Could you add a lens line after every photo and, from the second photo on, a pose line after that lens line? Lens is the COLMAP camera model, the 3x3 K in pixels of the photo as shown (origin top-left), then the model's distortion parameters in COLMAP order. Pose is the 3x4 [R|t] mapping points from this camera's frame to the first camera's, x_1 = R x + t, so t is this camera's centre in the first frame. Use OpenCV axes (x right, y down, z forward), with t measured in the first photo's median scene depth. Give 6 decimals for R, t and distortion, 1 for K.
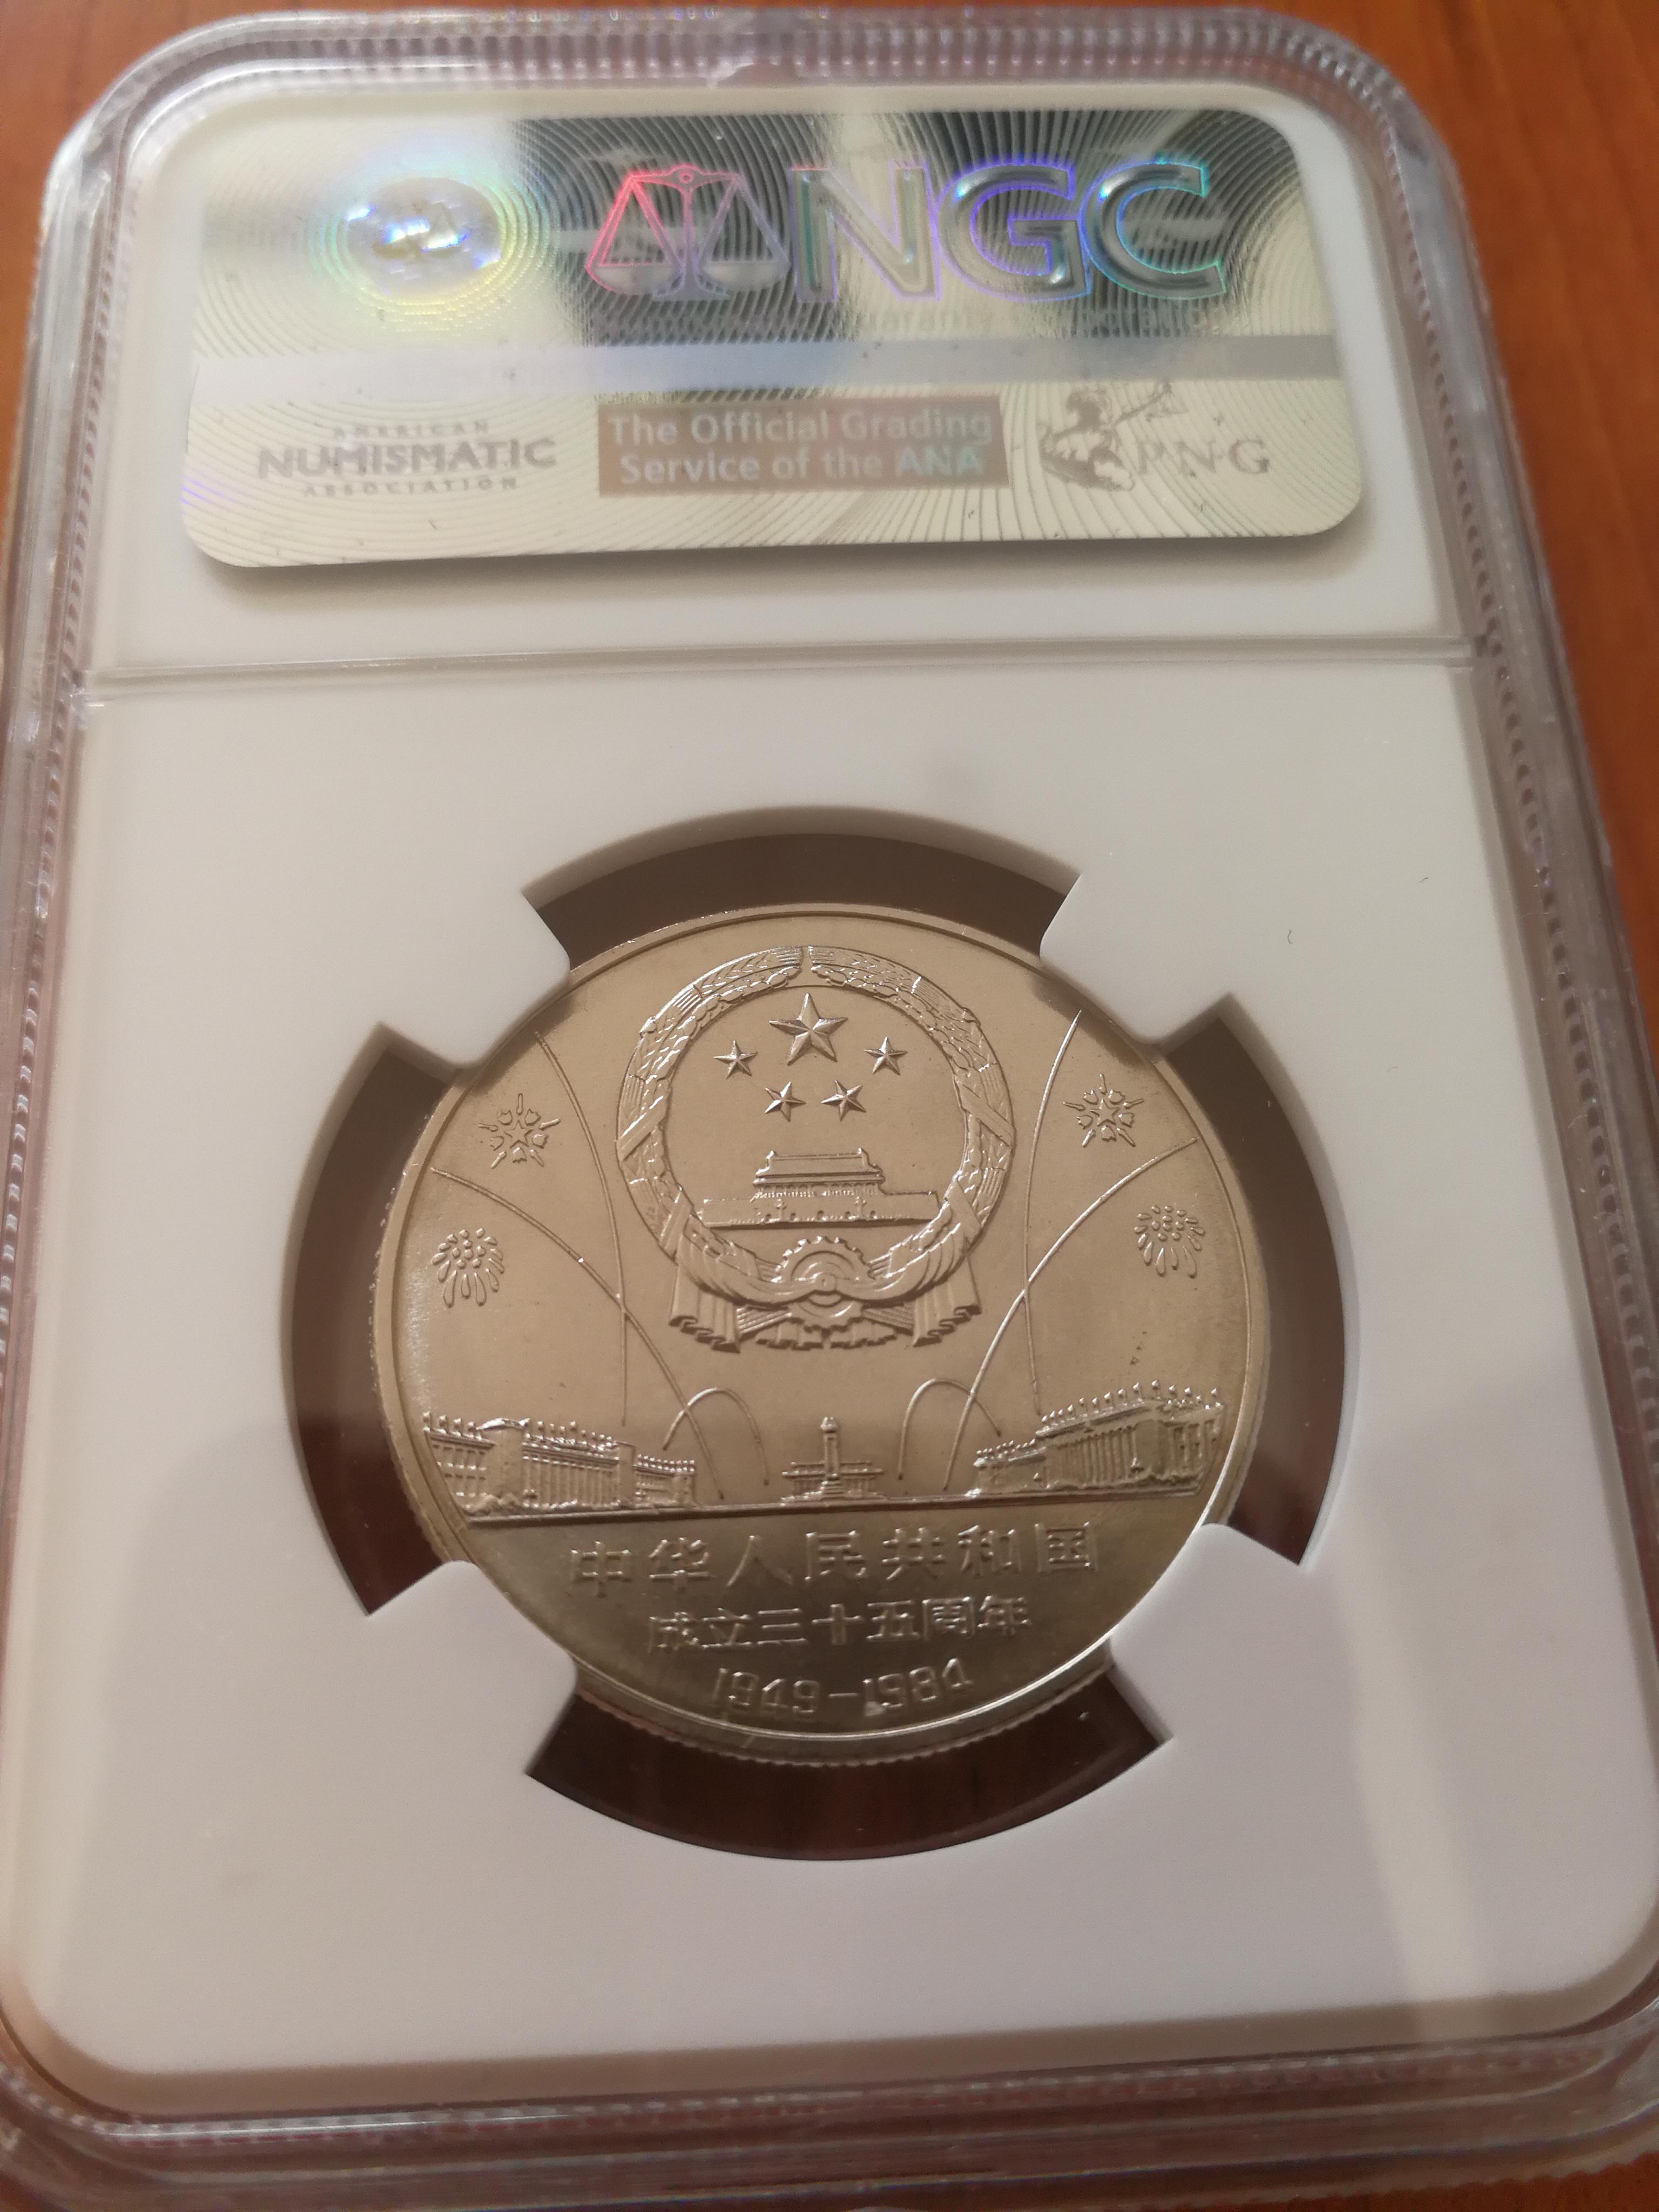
lens RADIAL K [[1455.5, 0, 847.2], [0, 1455.5, 1099.8], [0, 0, 1]] dist [-0.004575, -0.040005]
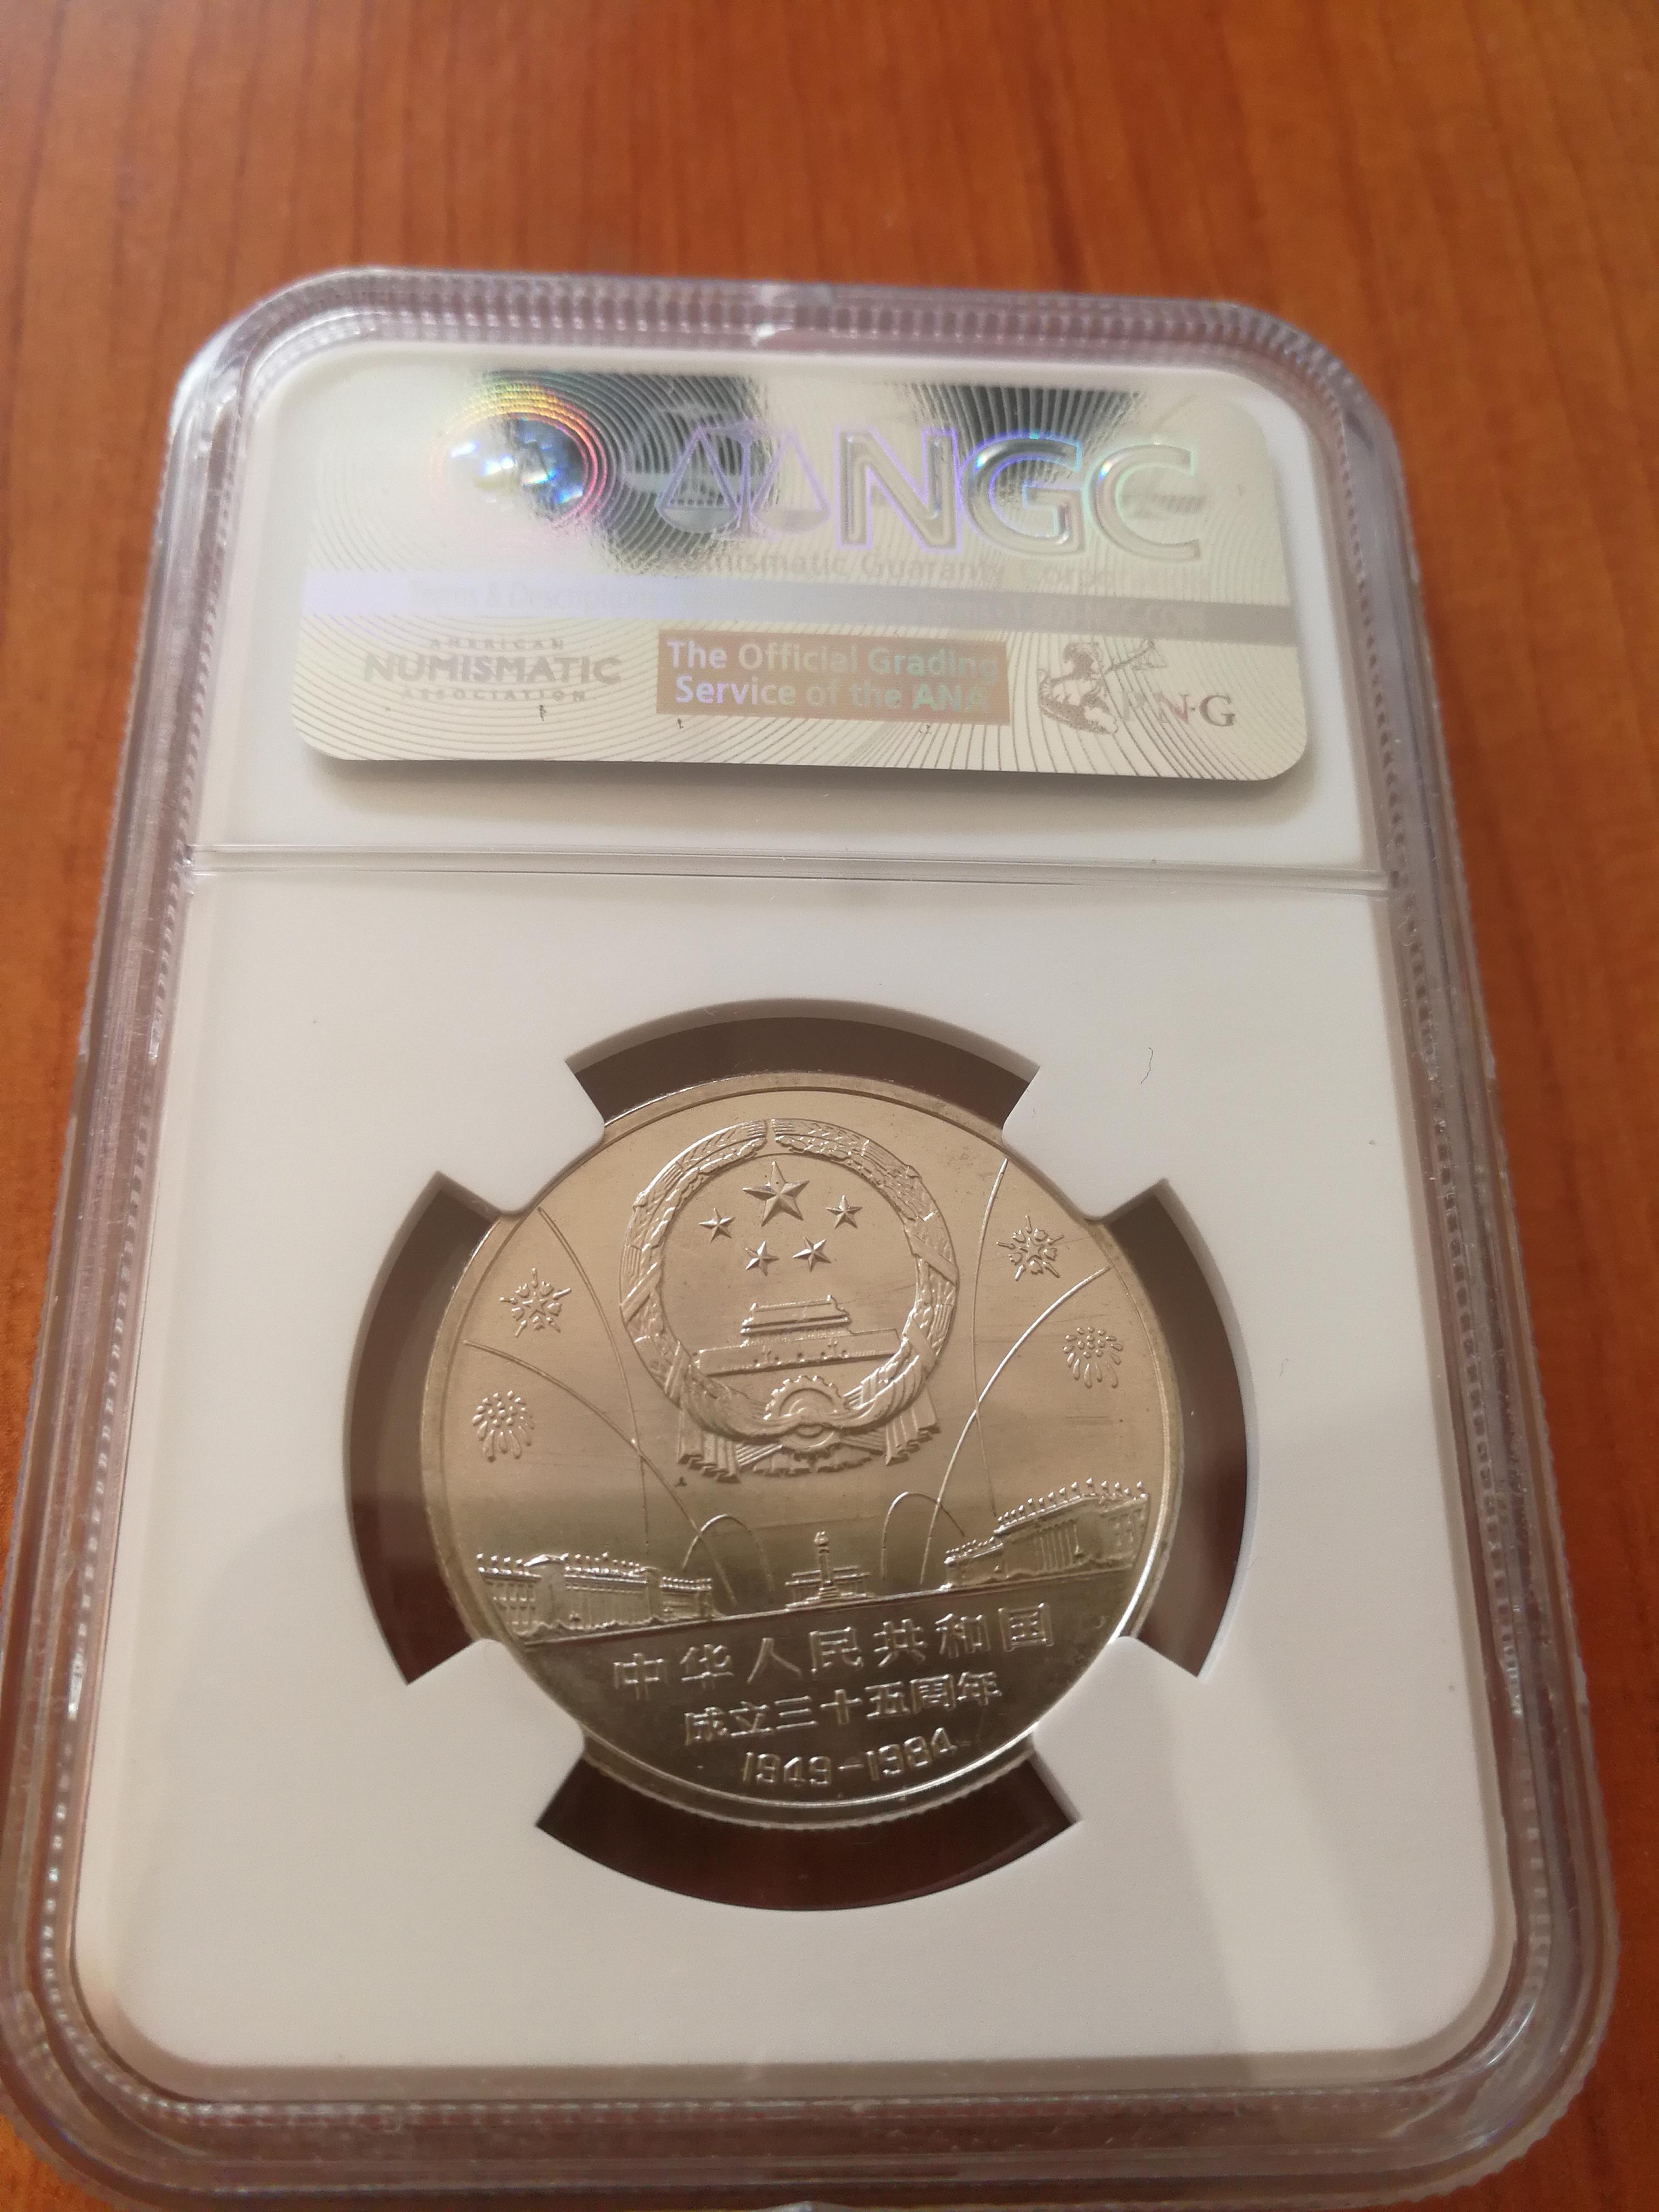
lens RADIAL K [[1628.9, 0, 829.5], [0, 1628.9, 1106.0], [0, 0, 1]] dist [-0.060106, -0.007192]
pose [[0.996370, 0.068588, 0.050421, -0.075835], [-0.066837, 0.997127, -0.035639, -0.067972], [-0.052721, 0.032139, 0.998092, -0.265105]]
